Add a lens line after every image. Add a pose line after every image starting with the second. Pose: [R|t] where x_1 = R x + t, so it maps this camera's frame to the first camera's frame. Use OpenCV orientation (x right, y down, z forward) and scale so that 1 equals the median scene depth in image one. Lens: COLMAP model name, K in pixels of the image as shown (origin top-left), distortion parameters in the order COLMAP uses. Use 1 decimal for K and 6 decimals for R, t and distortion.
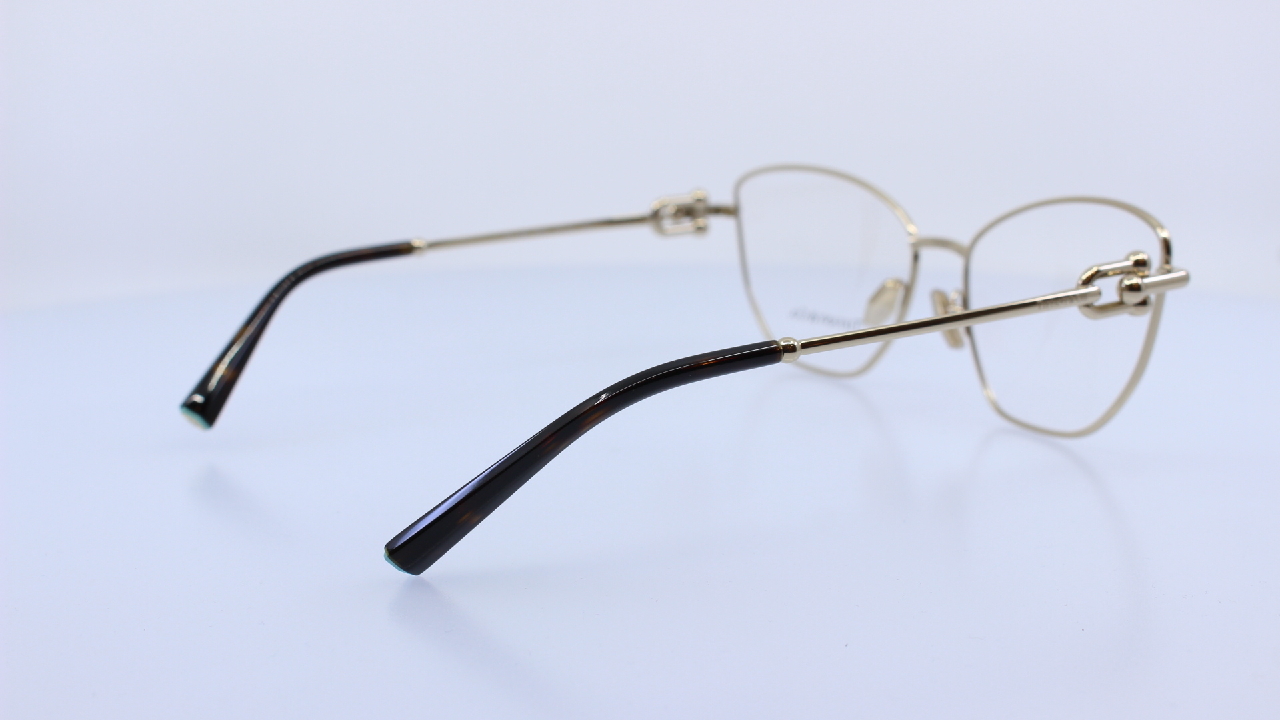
lens RADIAL K [[1684.7, 0, 640.0], [0, 1684.7, 360.0], [0, 0, 1]] dist [-0.108739, -0.003381]
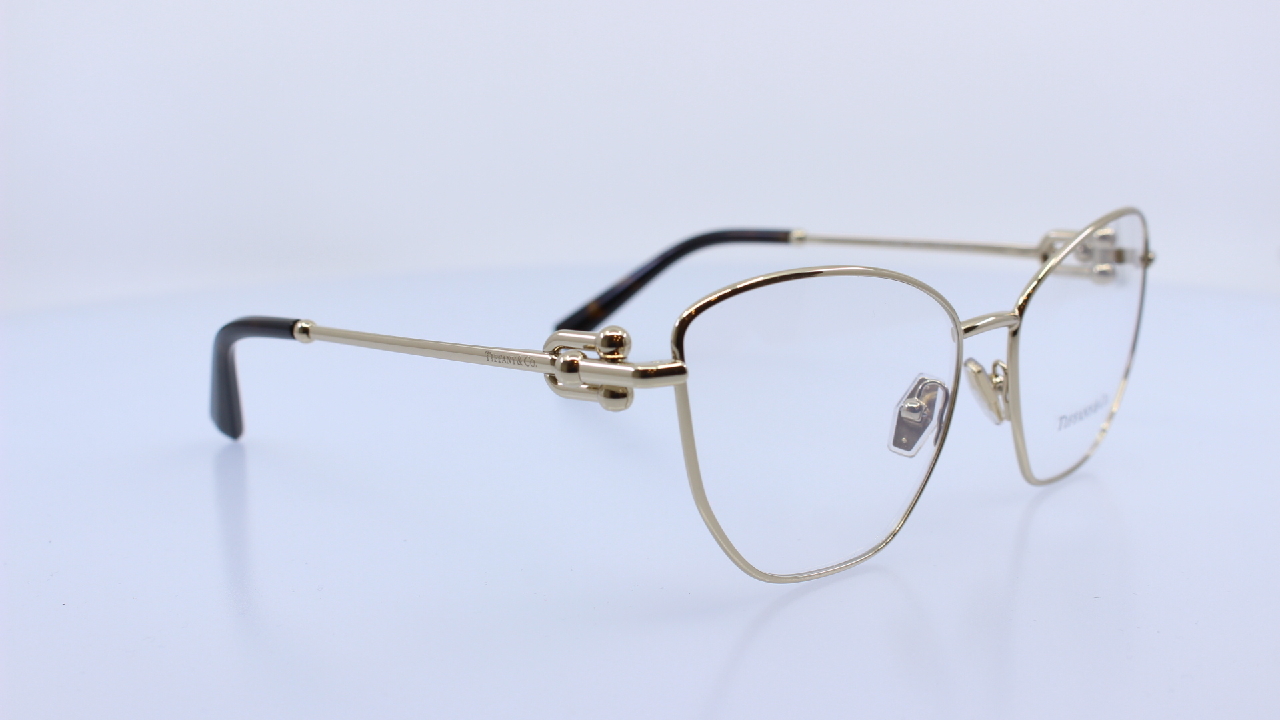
lens RADIAL K [[1684.7, 0, 640.0], [0, 1684.7, 360.0], [0, 0, 1]] dist [-0.108739, -0.003381]
pose [[0.255606, 0.196946, -0.946508, 0.884659], [-0.177361, 0.971967, 0.154347, -0.146311], [0.950373, 0.128421, 0.283371, 0.682728]]
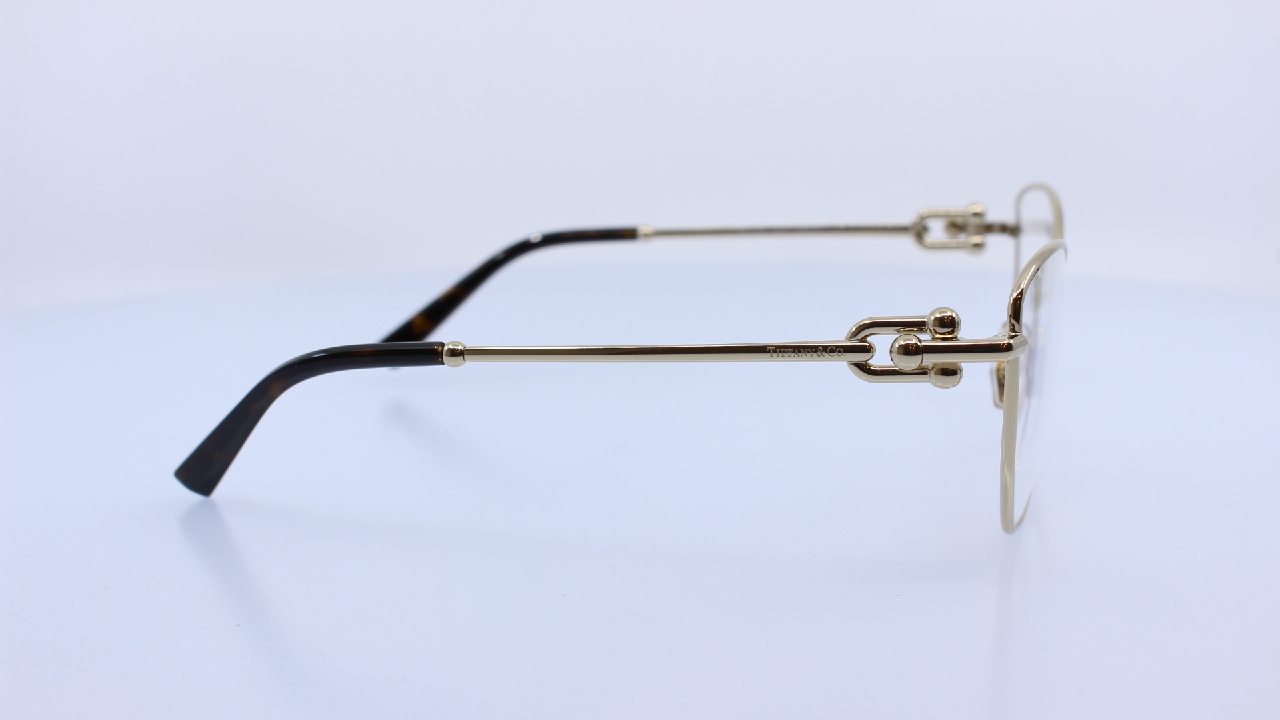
lens RADIAL K [[1684.7, 0, 640.0], [0, 1684.7, 360.0], [0, 0, 1]] dist [-0.108739, -0.003381]
pose [[0.704041, 0.141152, -0.695990, 0.652789], [-0.132914, 0.988920, 0.066110, -0.063323], [0.697611, 0.045963, 0.715001, 0.275935]]
